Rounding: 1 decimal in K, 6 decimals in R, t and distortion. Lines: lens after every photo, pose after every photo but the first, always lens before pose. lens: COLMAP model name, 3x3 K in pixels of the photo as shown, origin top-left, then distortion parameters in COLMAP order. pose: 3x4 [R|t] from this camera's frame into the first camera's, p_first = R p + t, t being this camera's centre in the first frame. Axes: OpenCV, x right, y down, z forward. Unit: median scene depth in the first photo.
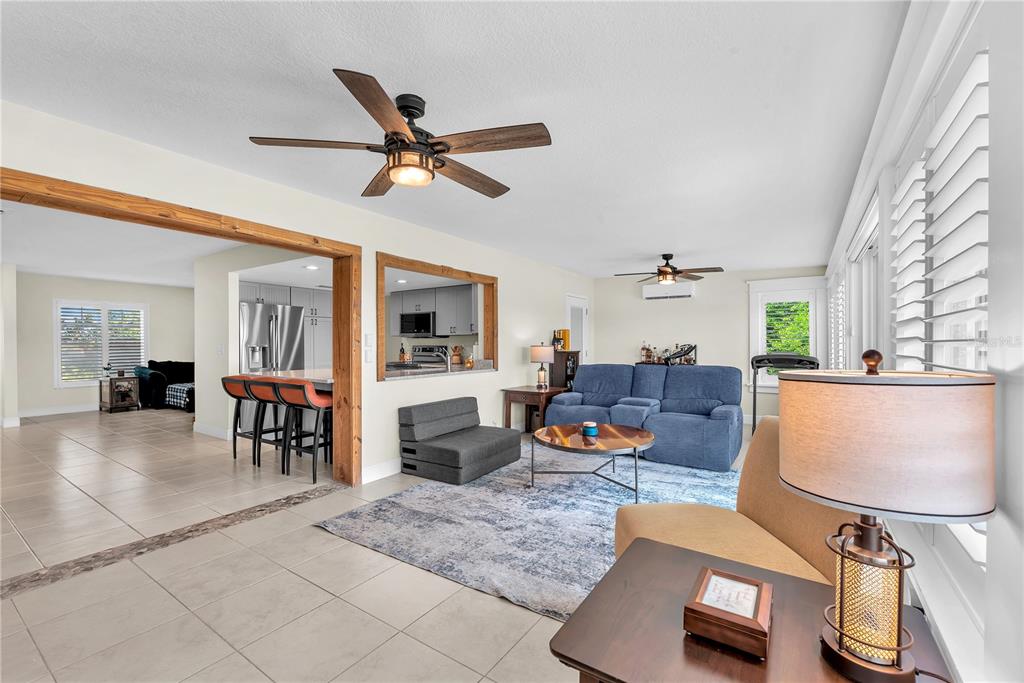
lens RADIAL K [[433.3, 0, 506.4], [0, 433.3, 345.2], [0, 0, 1]] dist [-0.001480, -0.000112]
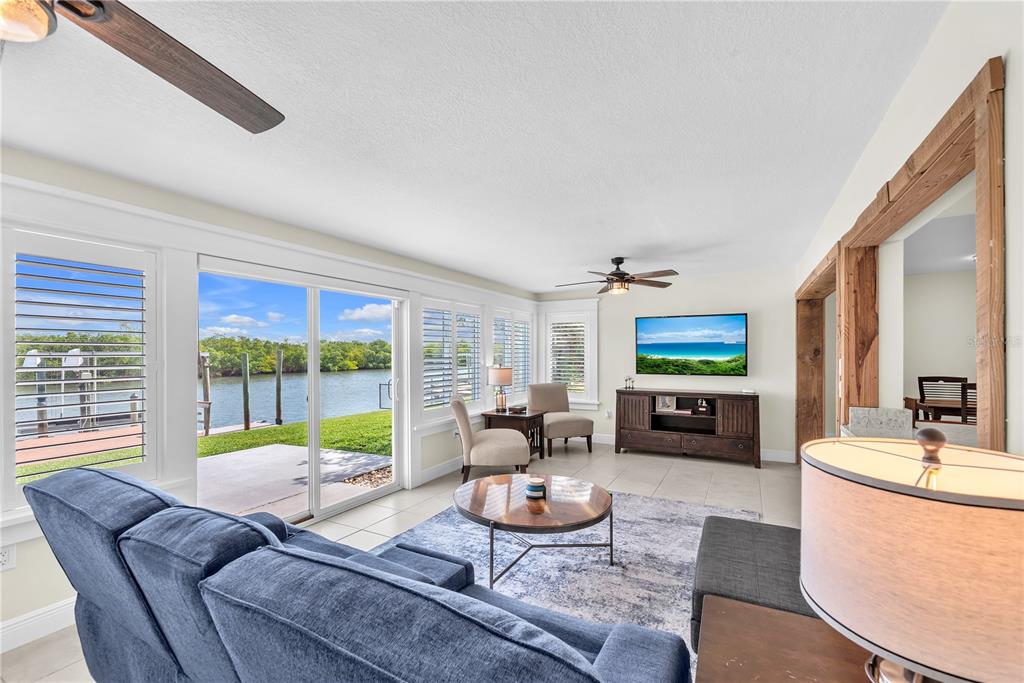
lens RADIAL K [[429.9, 0, 507.2], [0, 429.9, 352.5], [0, 0, 1]] dist [-0.001436, 0.000366]
pose [[-0.995383, 0.004820, -0.095866, 0.304591], [0.004543, 0.999985, 0.003104, -0.041774], [0.095880, 0.002654, -0.995389, 1.690715]]
